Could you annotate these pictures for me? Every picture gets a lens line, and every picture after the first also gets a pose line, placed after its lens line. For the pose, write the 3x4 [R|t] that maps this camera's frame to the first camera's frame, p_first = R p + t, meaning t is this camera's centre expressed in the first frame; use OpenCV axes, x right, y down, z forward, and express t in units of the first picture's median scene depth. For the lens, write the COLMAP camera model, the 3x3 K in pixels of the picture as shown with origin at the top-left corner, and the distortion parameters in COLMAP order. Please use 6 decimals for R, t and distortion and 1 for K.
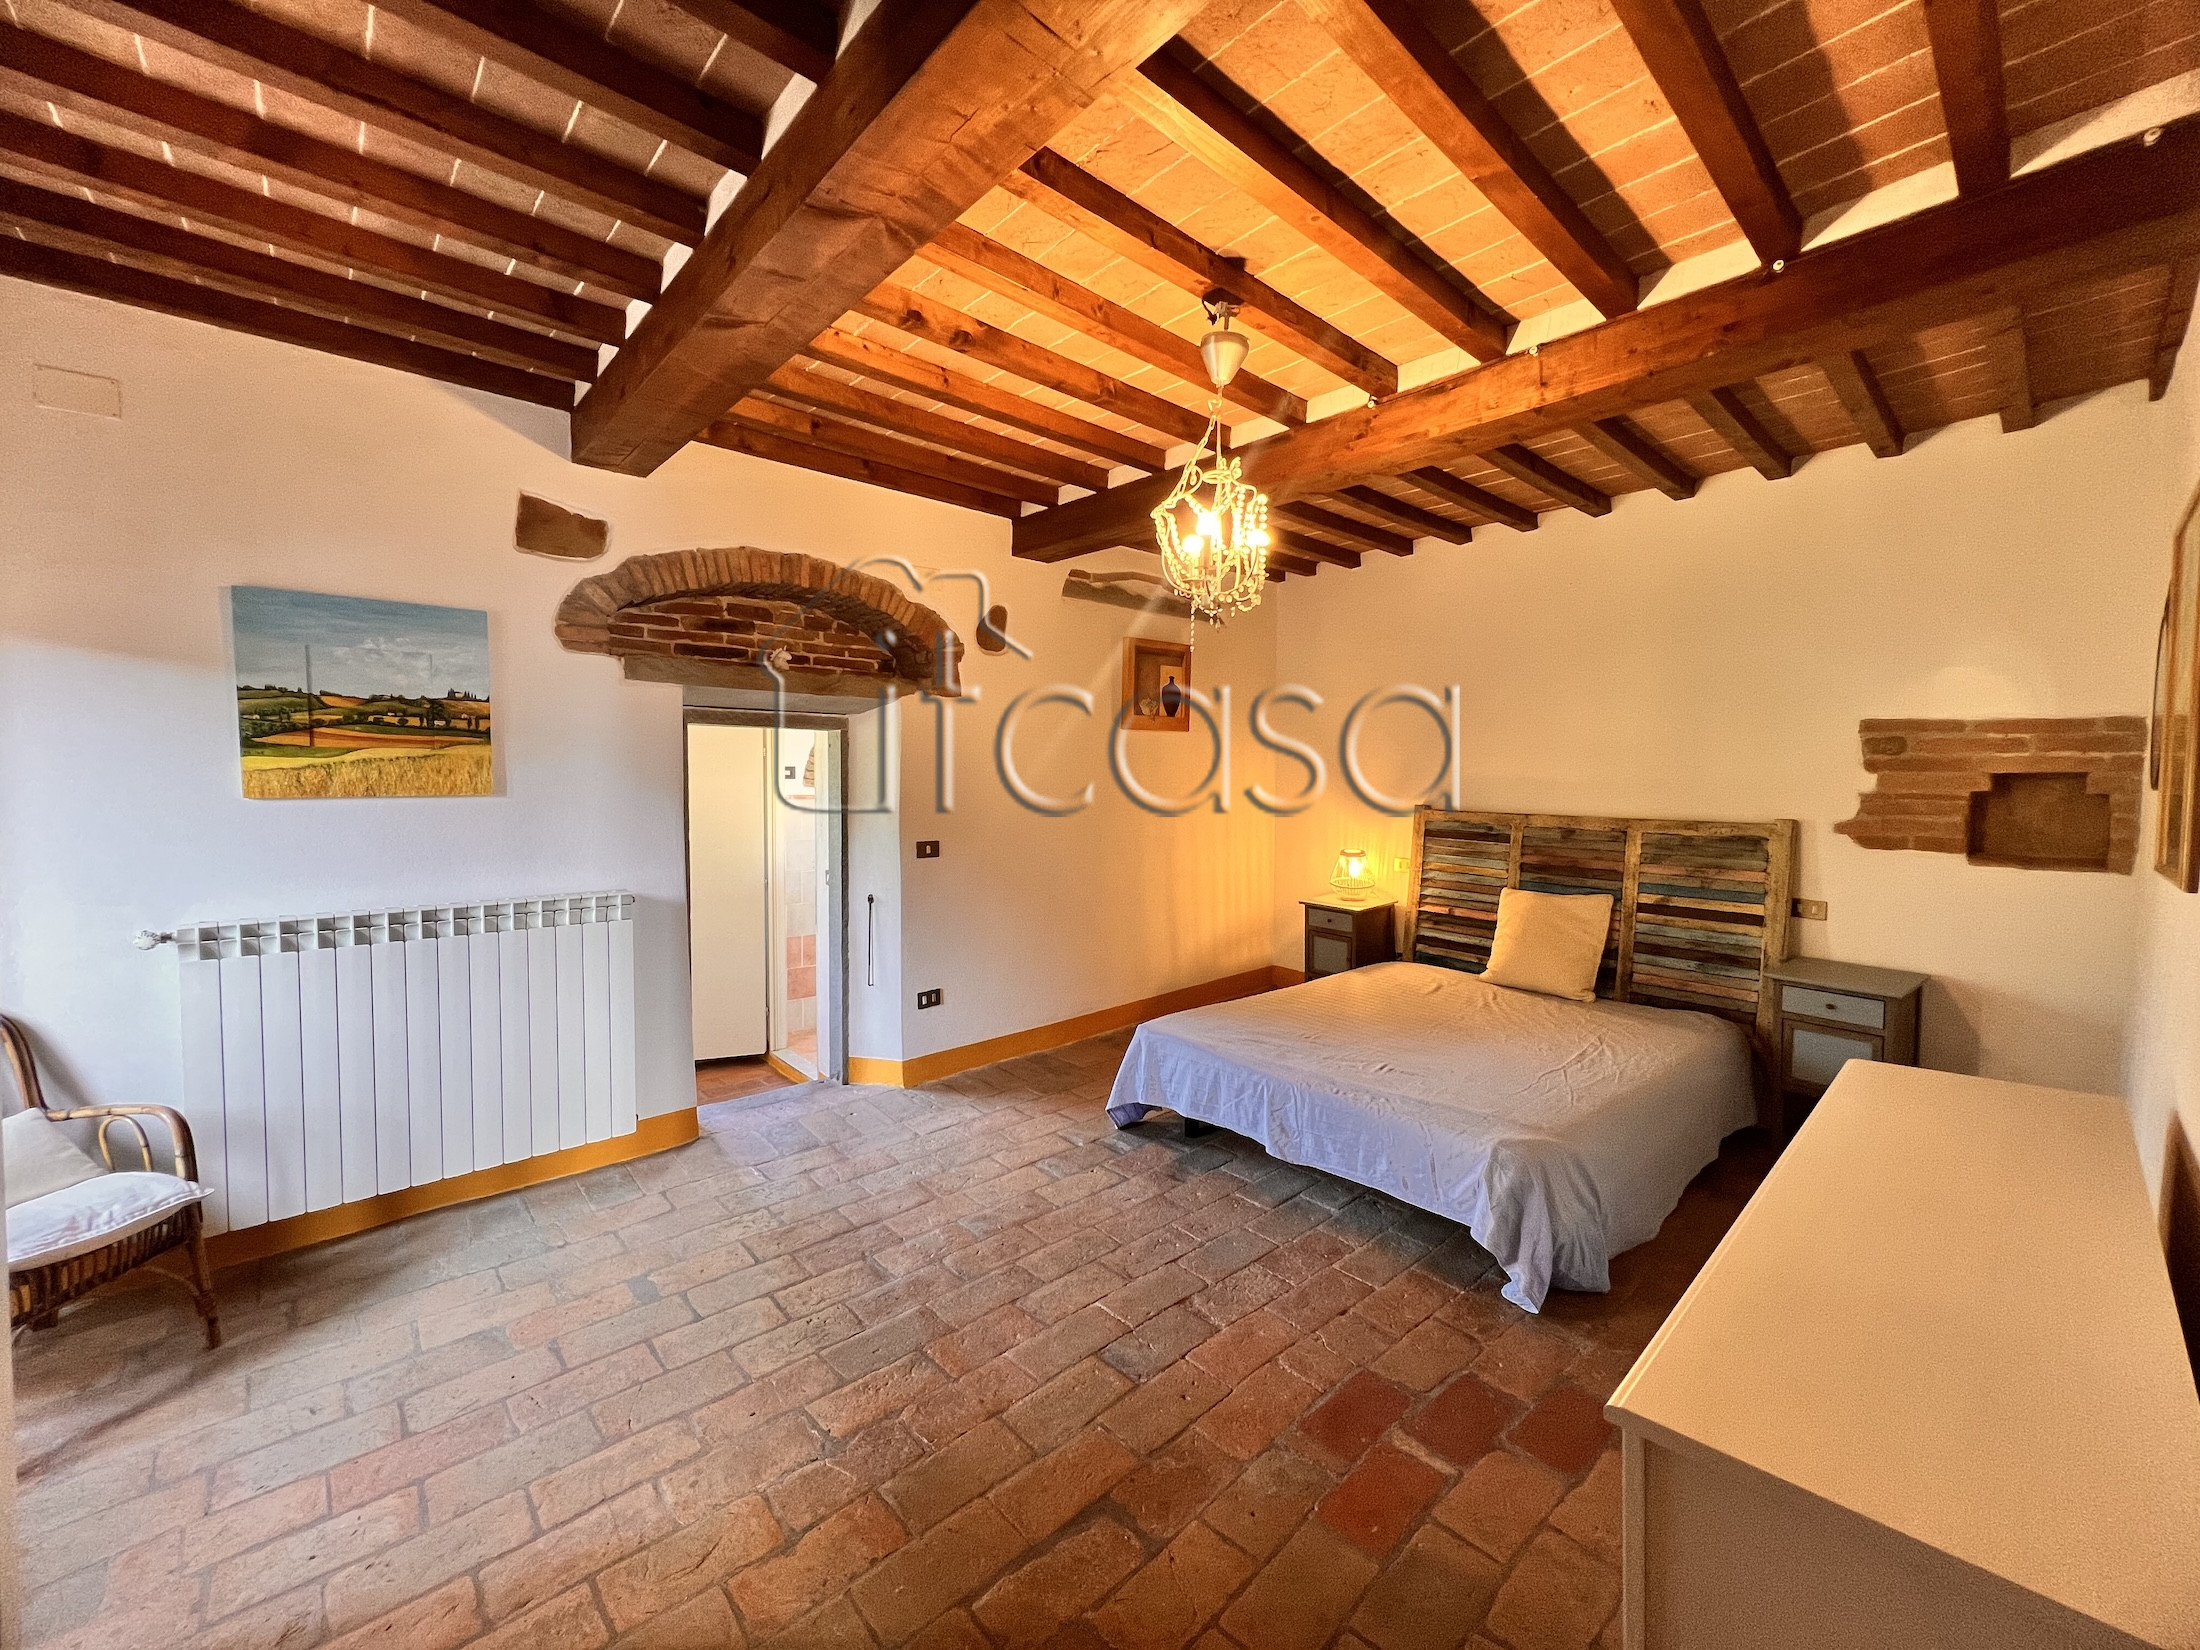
lens RADIAL K [[881.1, 0, 1099.5], [0, 881.1, 808.9], [0, 0, 1]] dist [-0.002994, -0.000442]
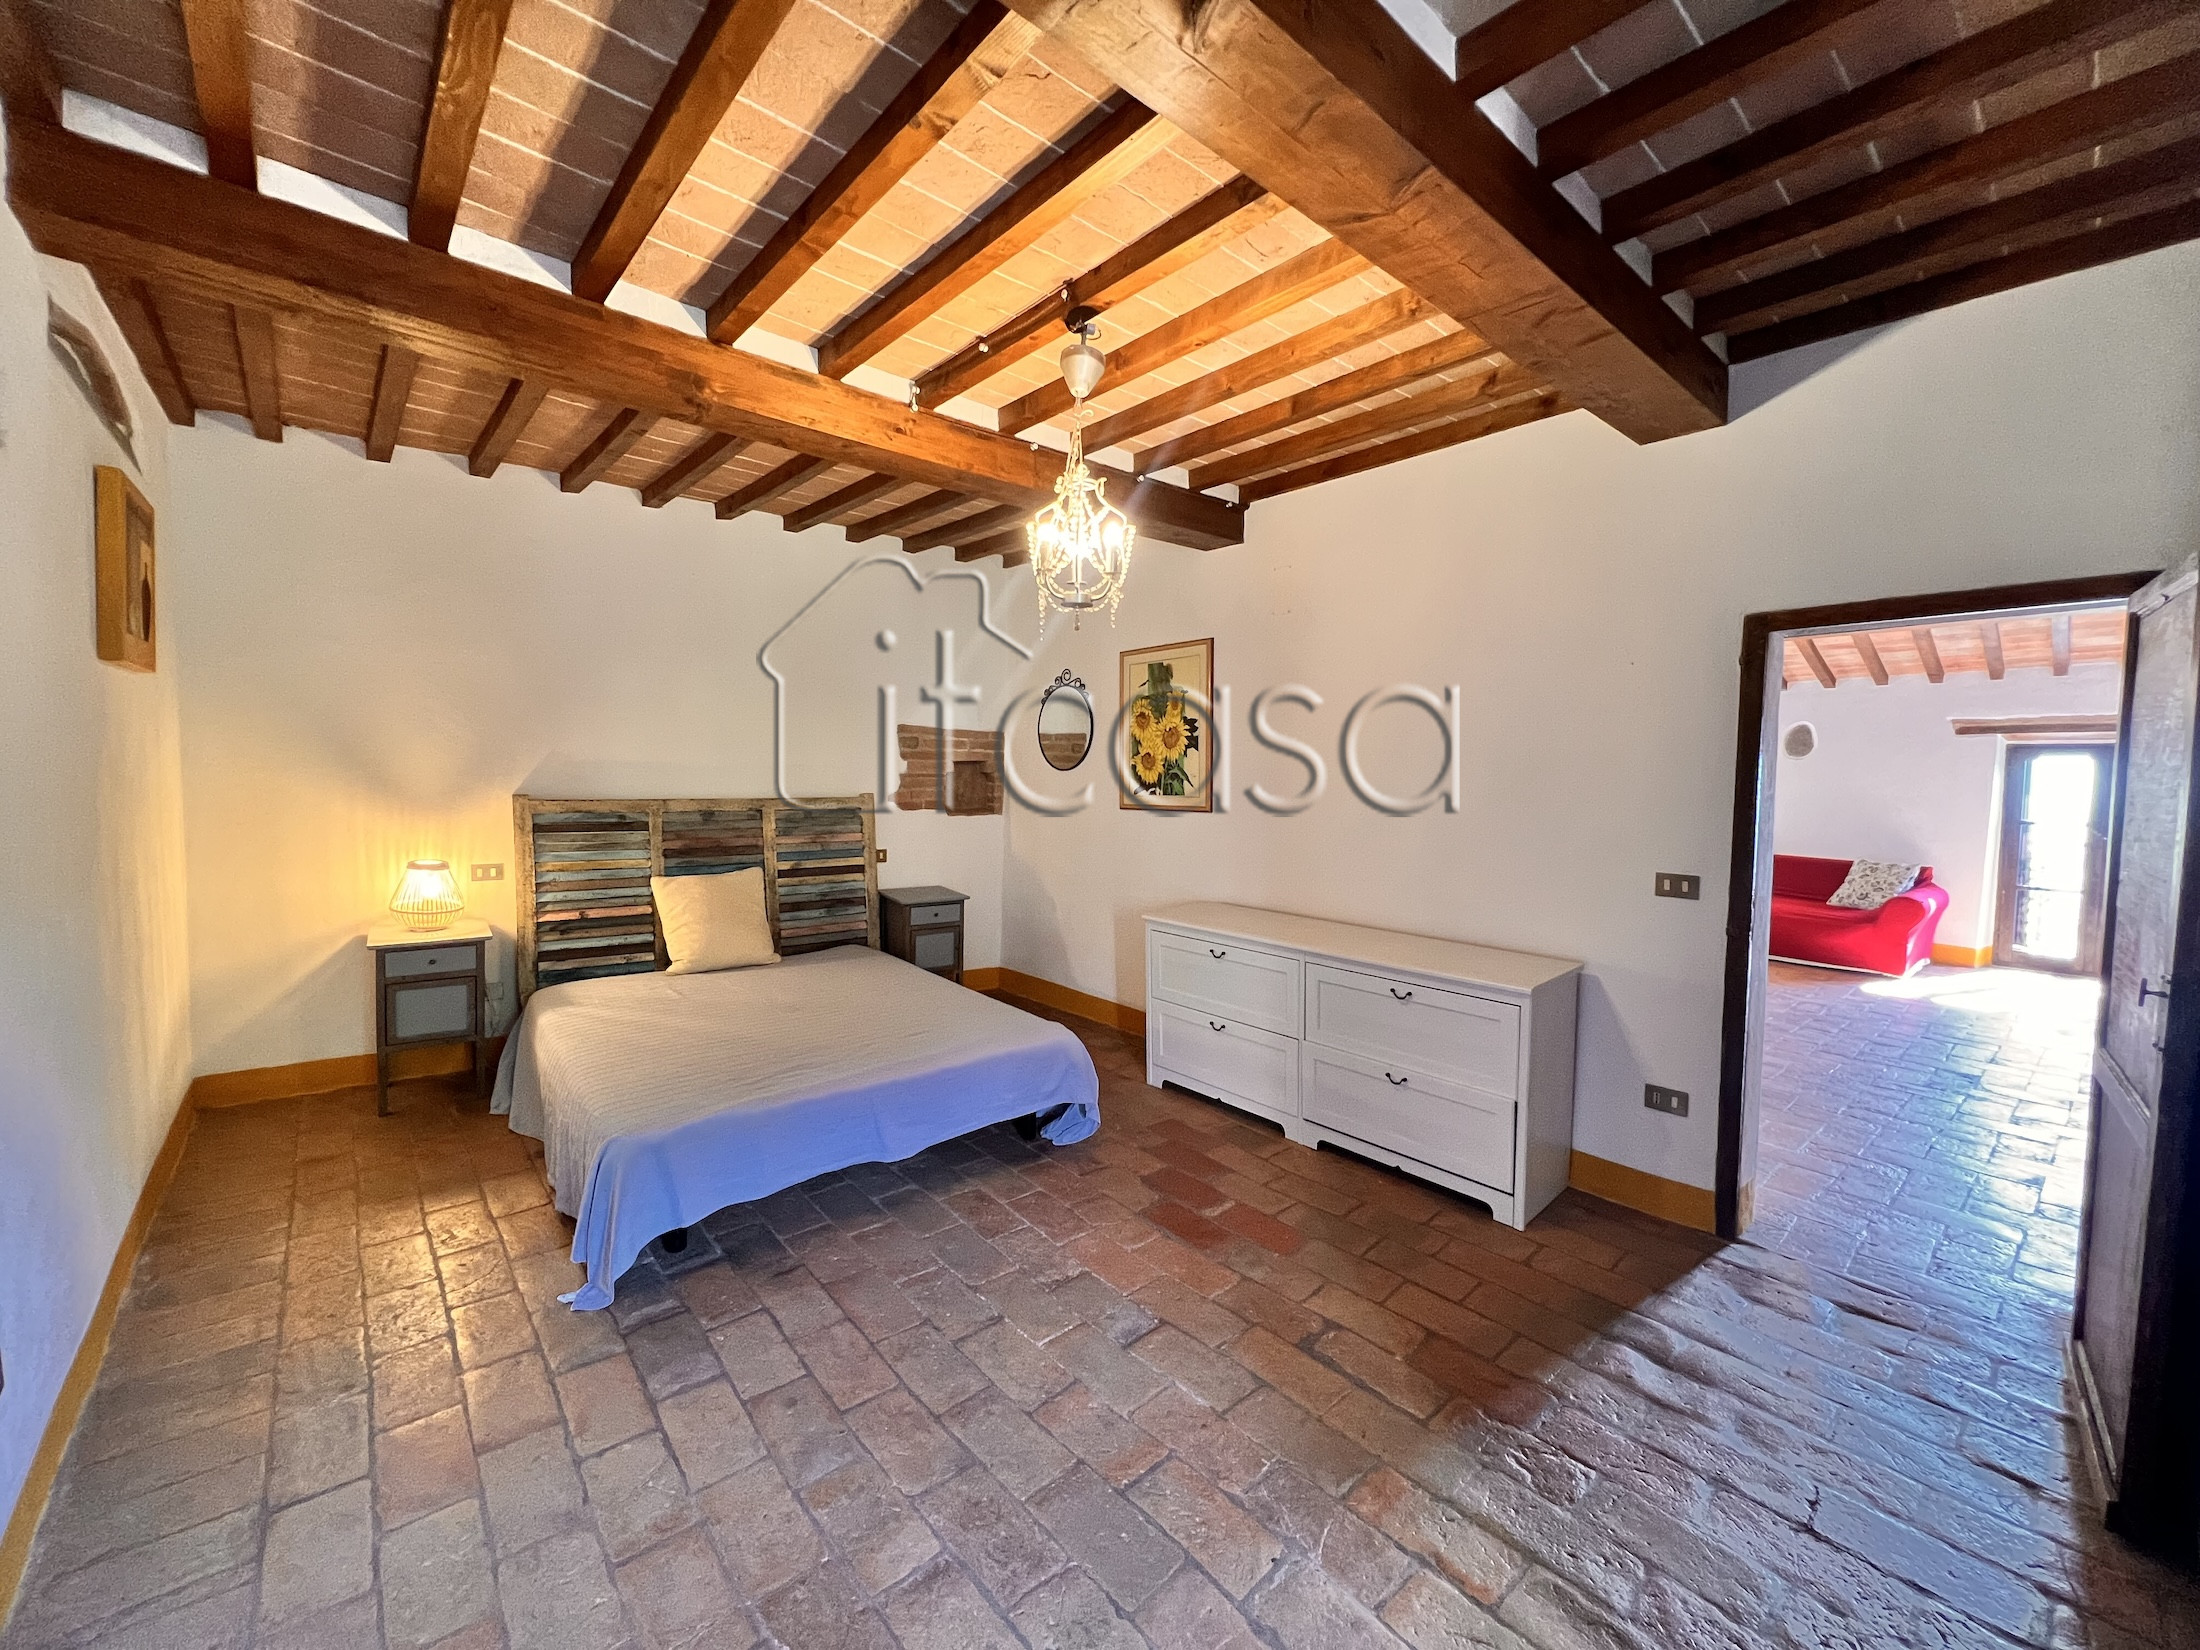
lens RADIAL K [[881.1, 0, 1092.1], [0, 881.1, 812.0], [0, 0, 1]] dist [-0.002994, -0.000442]
pose [[0.020235, -0.055352, 0.998262, -0.861790], [0.028610, 0.998089, 0.054762, -0.035662], [-0.999386, 0.027452, 0.021780, 0.889995]]
